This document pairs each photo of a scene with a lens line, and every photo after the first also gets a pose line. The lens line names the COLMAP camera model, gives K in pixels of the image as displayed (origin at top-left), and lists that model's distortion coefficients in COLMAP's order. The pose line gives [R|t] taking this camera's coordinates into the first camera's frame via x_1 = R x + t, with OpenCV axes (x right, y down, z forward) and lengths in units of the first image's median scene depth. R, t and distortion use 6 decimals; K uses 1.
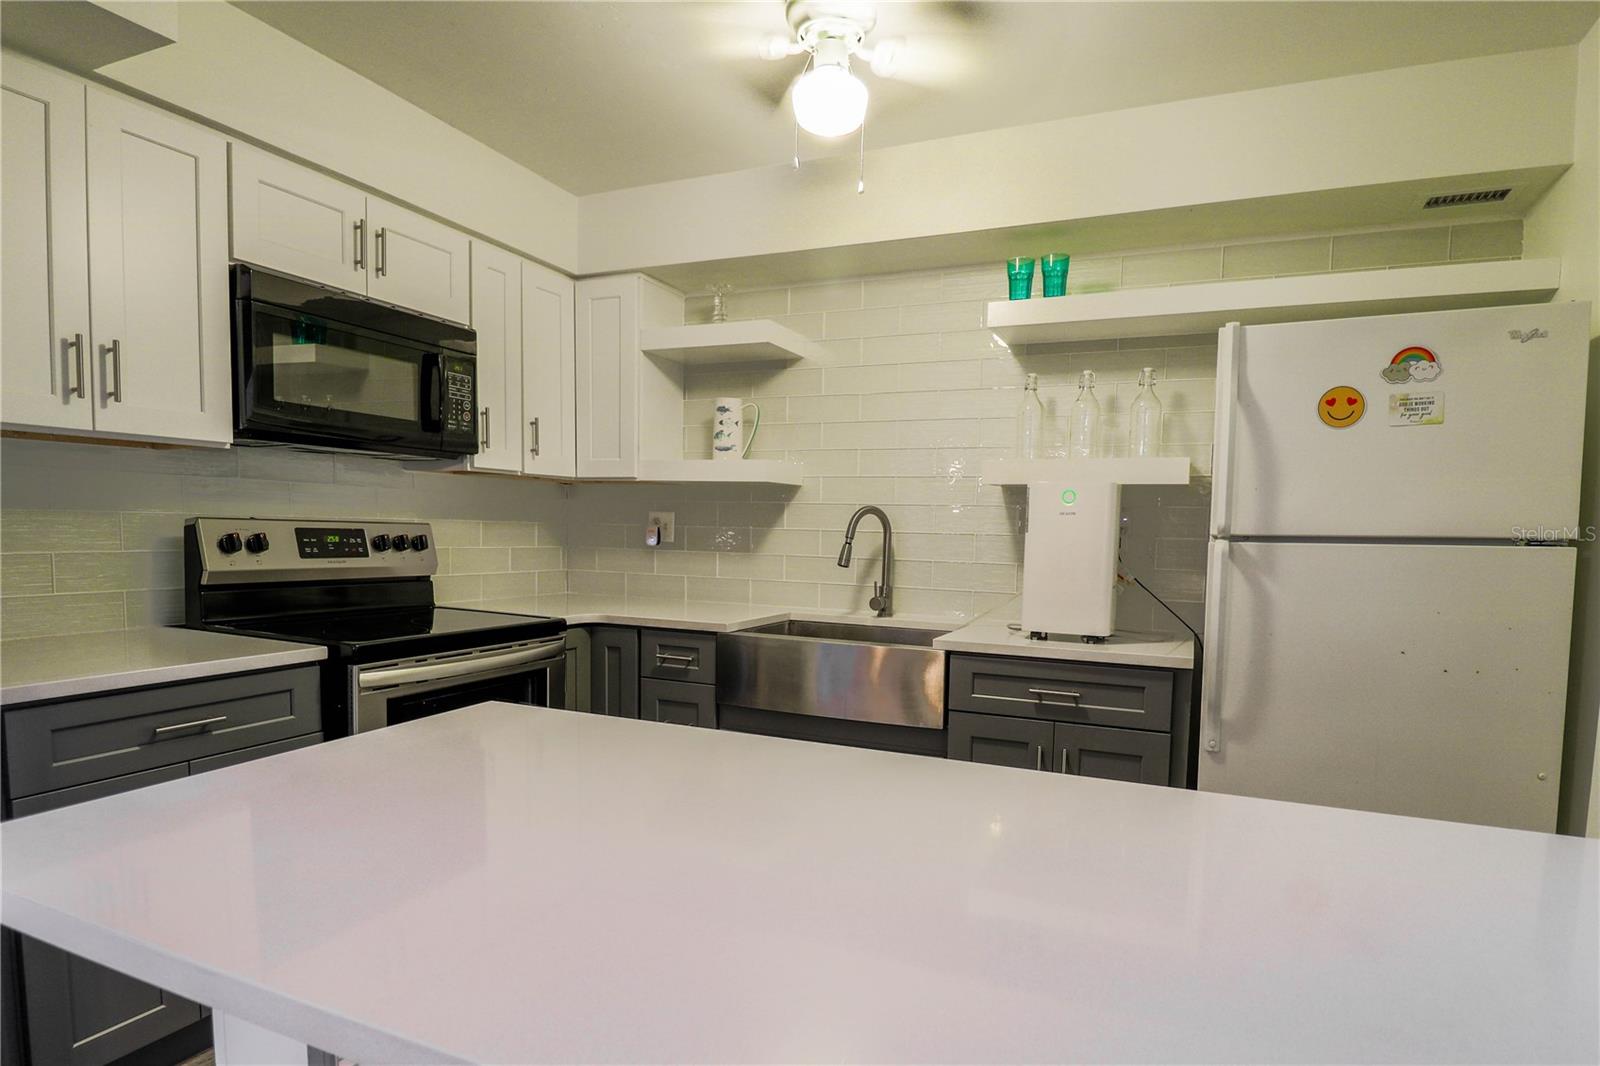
lens RADIAL K [[808.4, 0, 801.4], [0, 808.4, 578.5], [0, 0, 1]] dist [-0.005718, -0.002152]
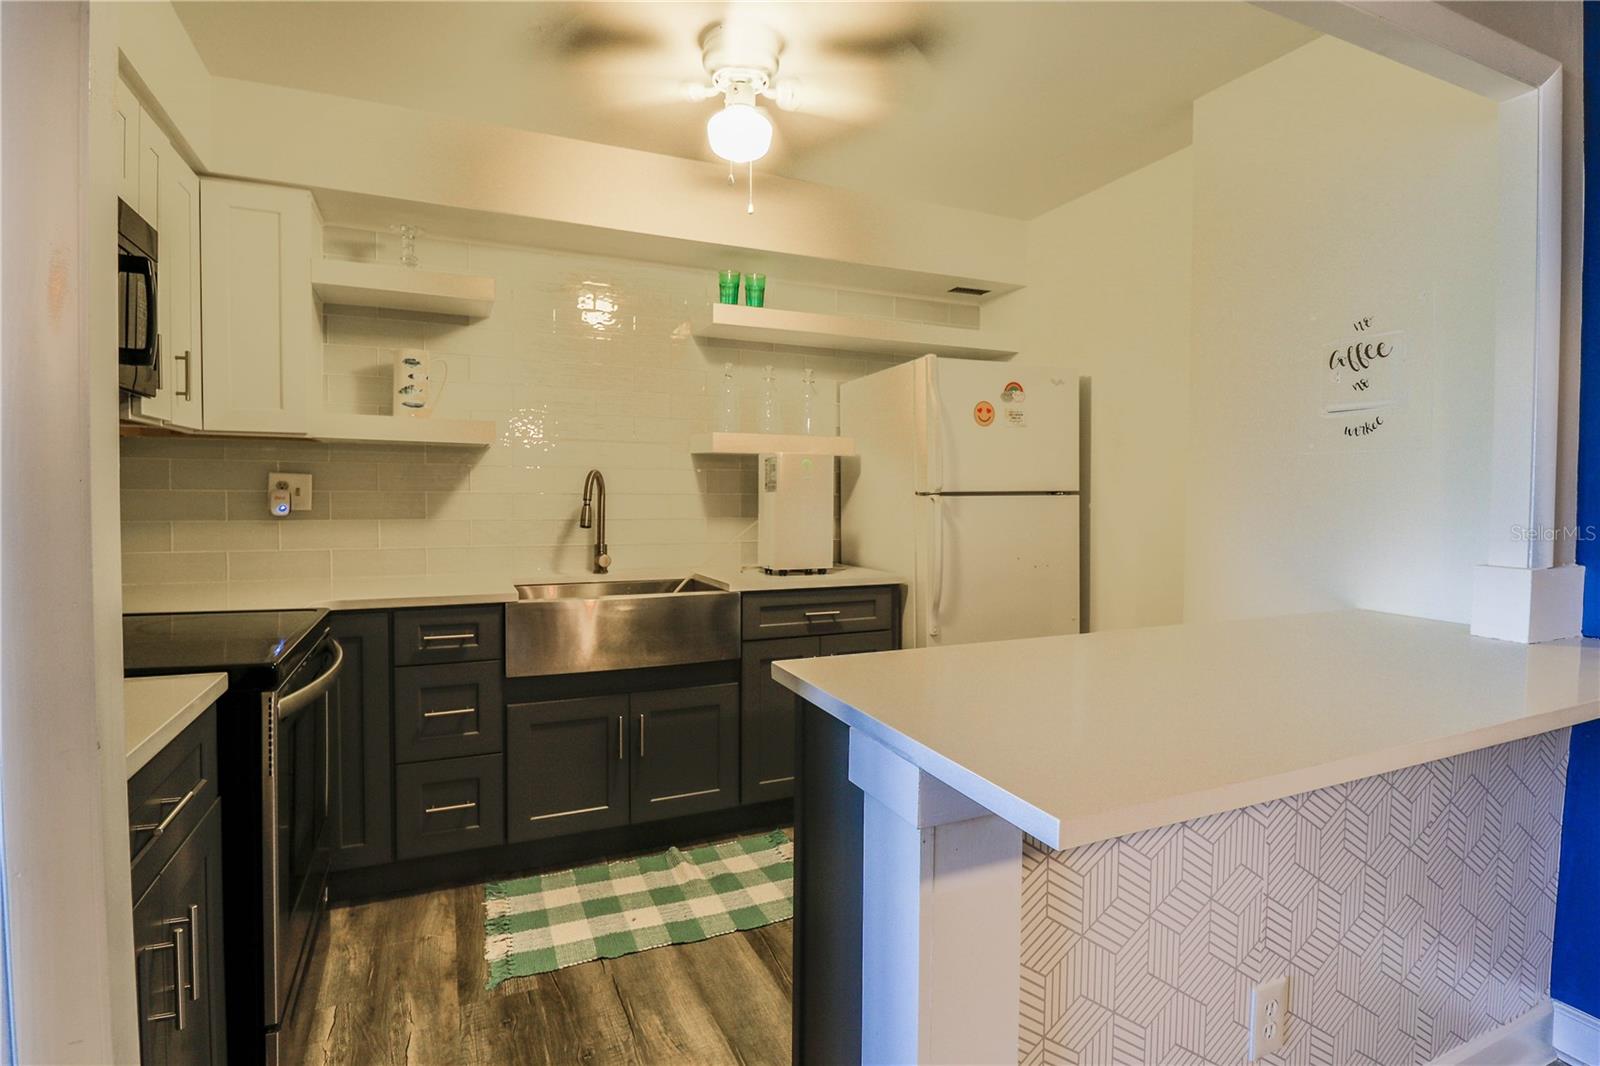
lens RADIAL K [[787.1, 0, 792.9], [0, 787.1, 495.0], [0, 0, 1]] dist [-0.001127, -0.001142]
pose [[0.700413, -0.019386, 0.713475, -0.524543], [0.054857, 0.998136, -0.026732, -0.016155], [-0.711627, 0.057863, 0.700171, 0.104567]]
